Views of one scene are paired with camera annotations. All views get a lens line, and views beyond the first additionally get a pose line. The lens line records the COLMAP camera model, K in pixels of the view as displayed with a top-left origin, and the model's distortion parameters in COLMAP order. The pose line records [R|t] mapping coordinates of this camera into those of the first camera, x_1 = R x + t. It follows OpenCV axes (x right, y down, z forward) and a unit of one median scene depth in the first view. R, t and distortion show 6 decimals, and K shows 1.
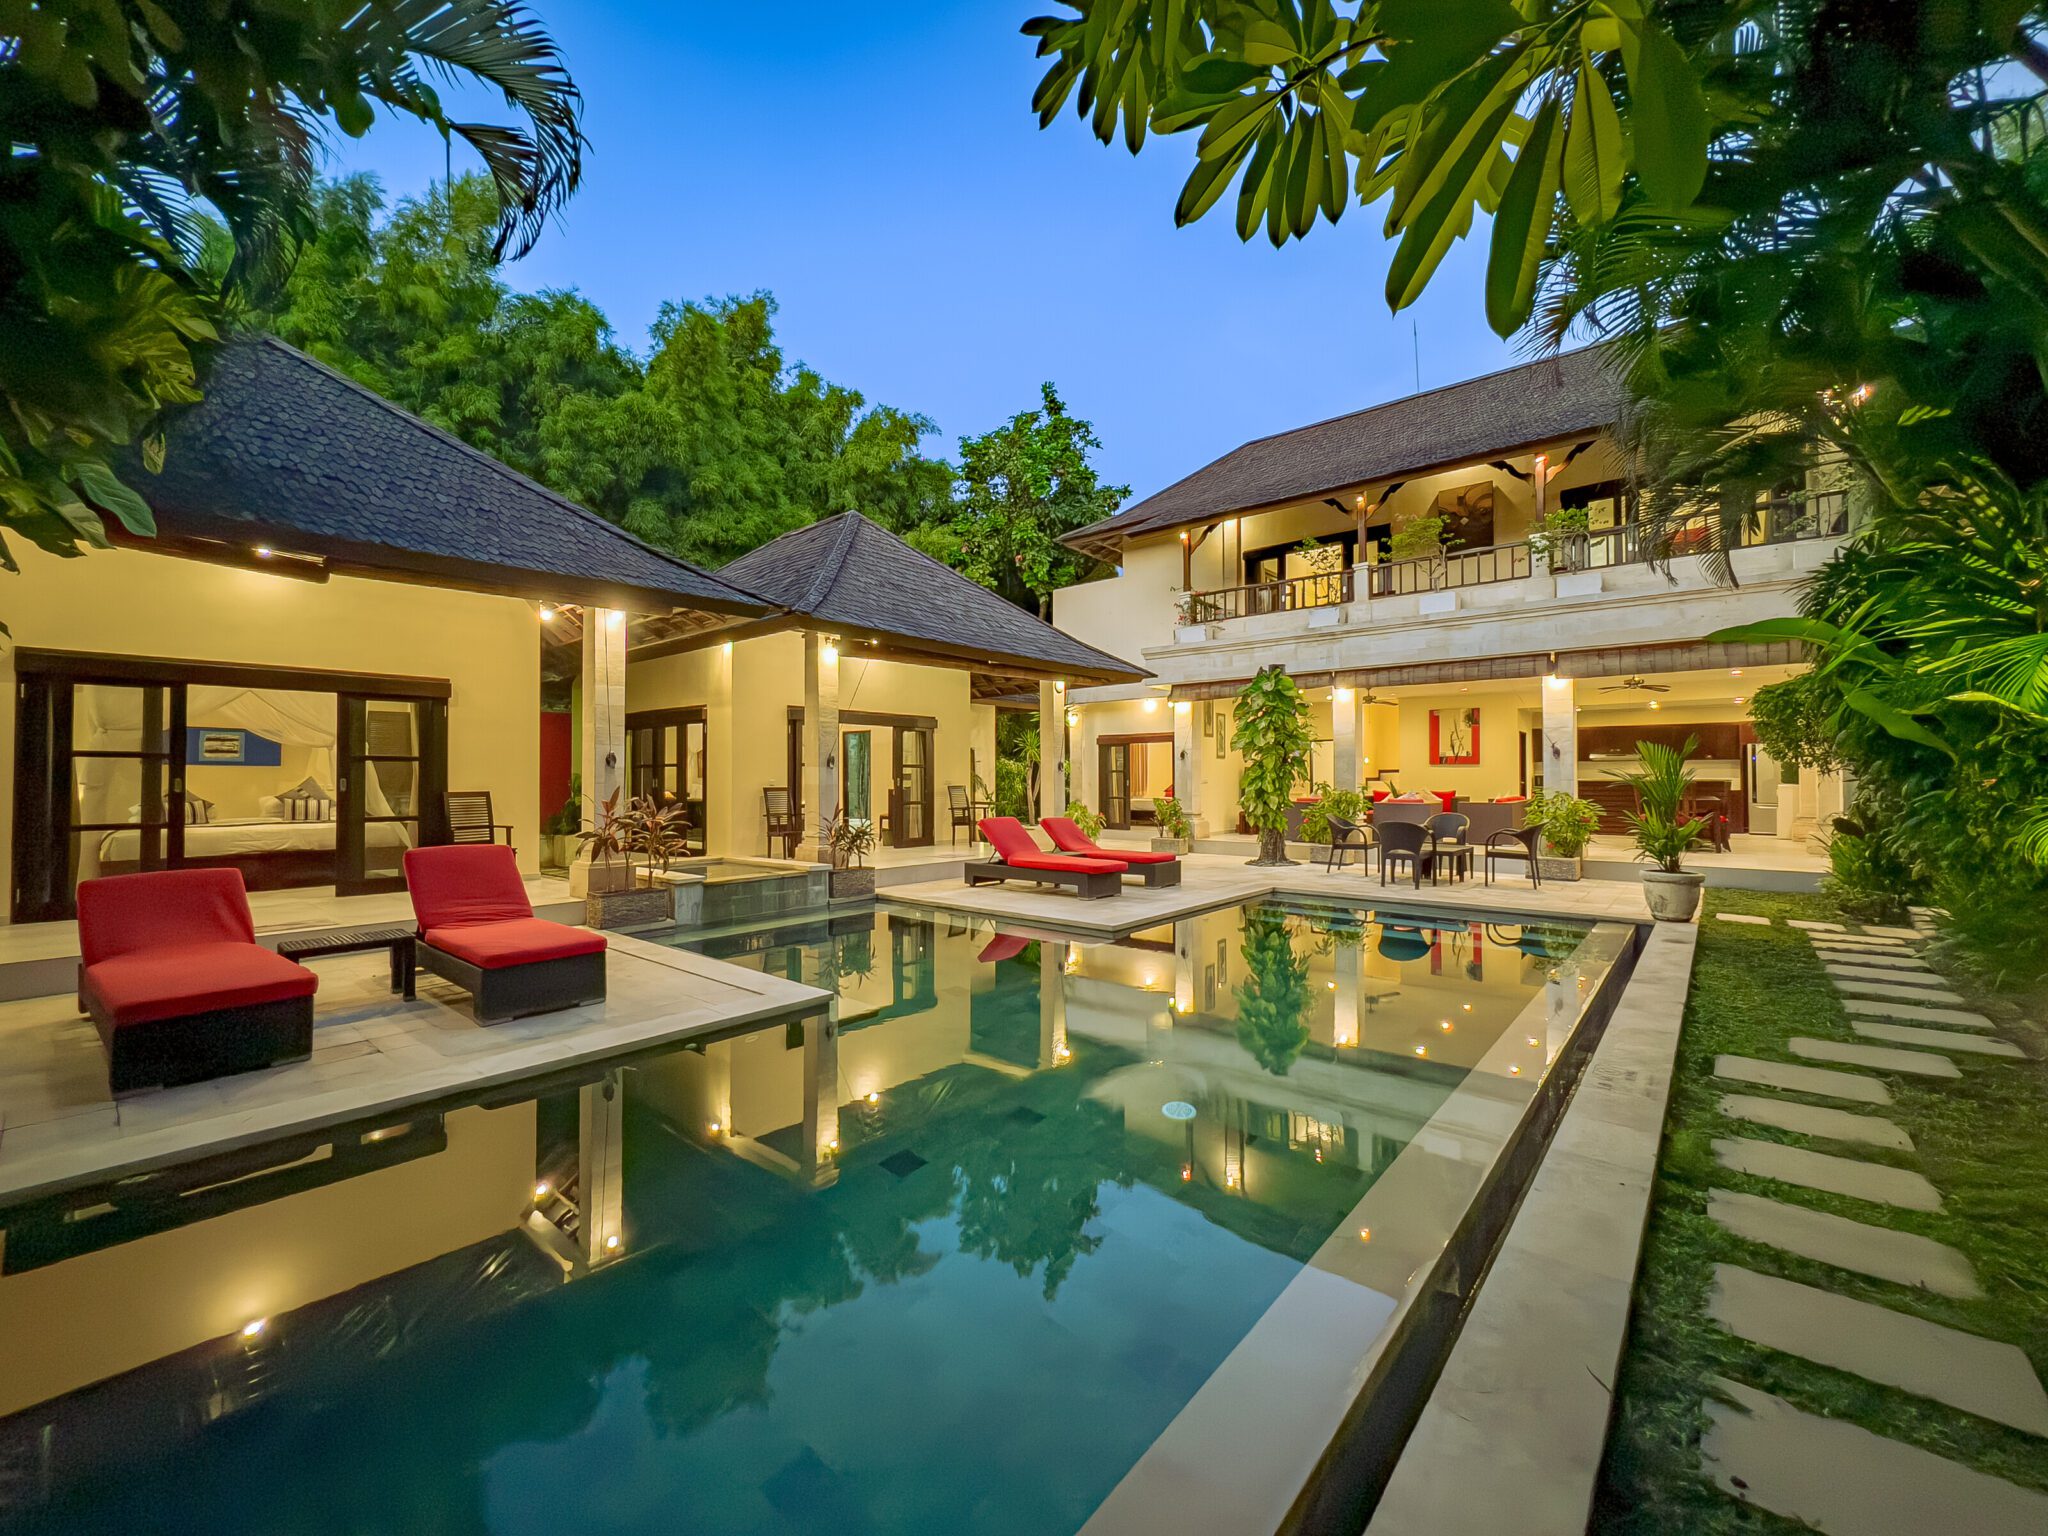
lens RADIAL K [[846.3, 0, 1017.5], [0, 846.3, 762.5], [0, 0, 1]] dist [-0.003993, -0.000011]
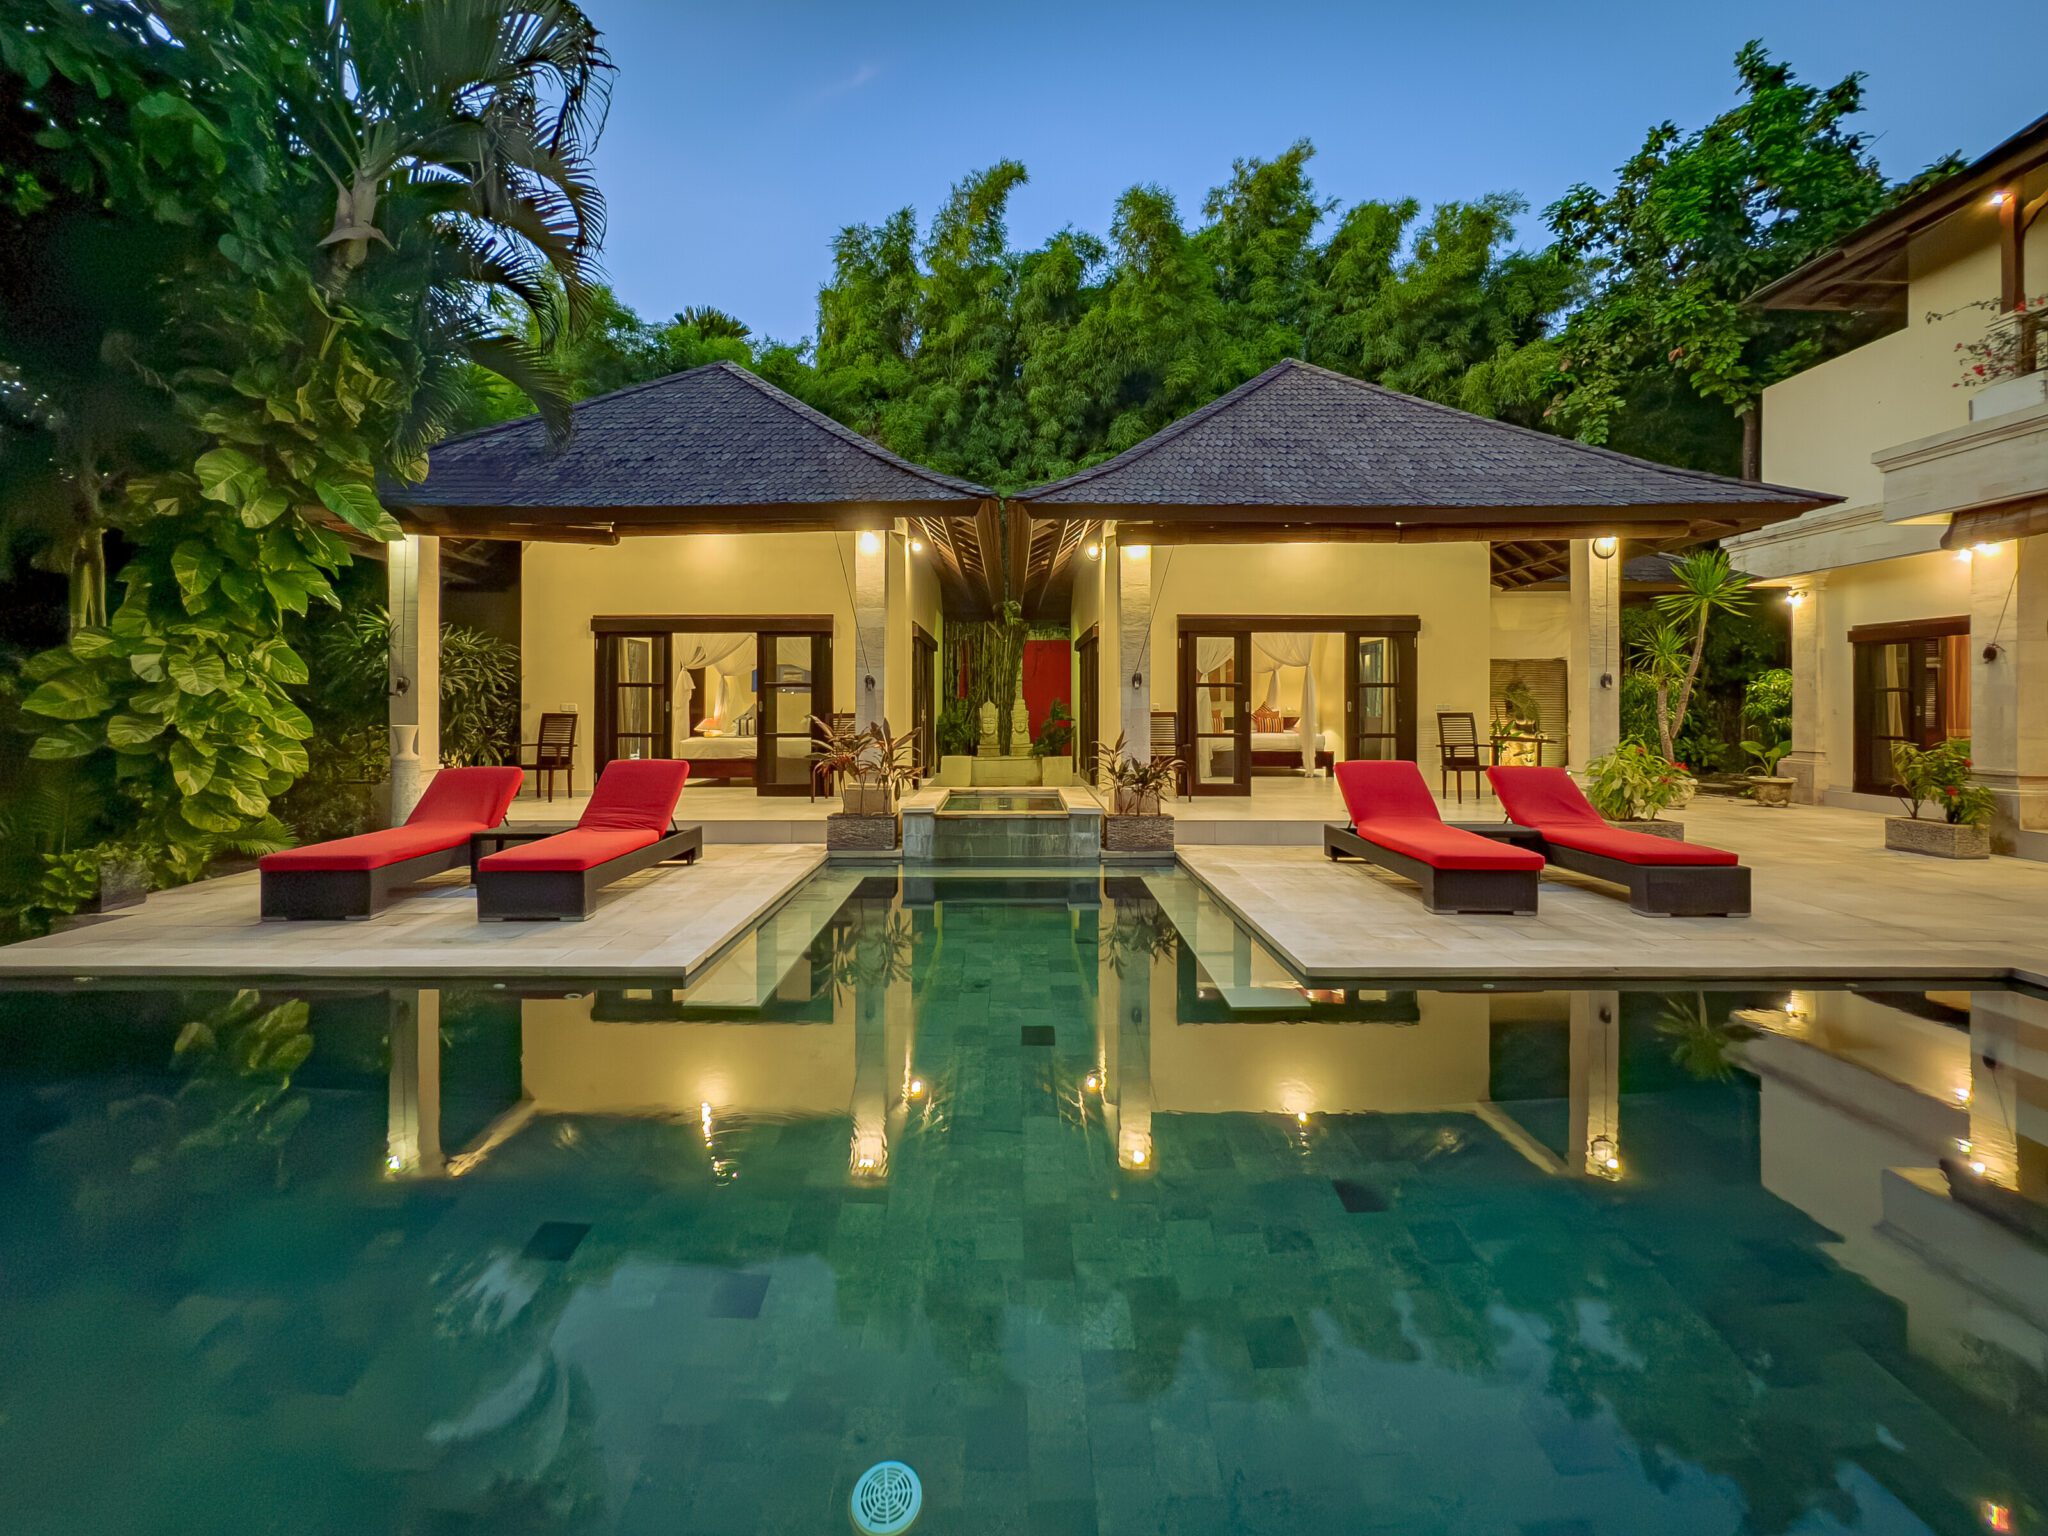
lens RADIAL K [[846.3, 0, 977.0], [0, 846.3, 704.5], [0, 0, 1]] dist [-0.003993, -0.000011]
pose [[0.636851, 0.001878, -0.770985, 0.209447], [0.013487, 0.999817, 0.013575, 0.006440], [0.770869, -0.019044, 0.636709, 0.259679]]
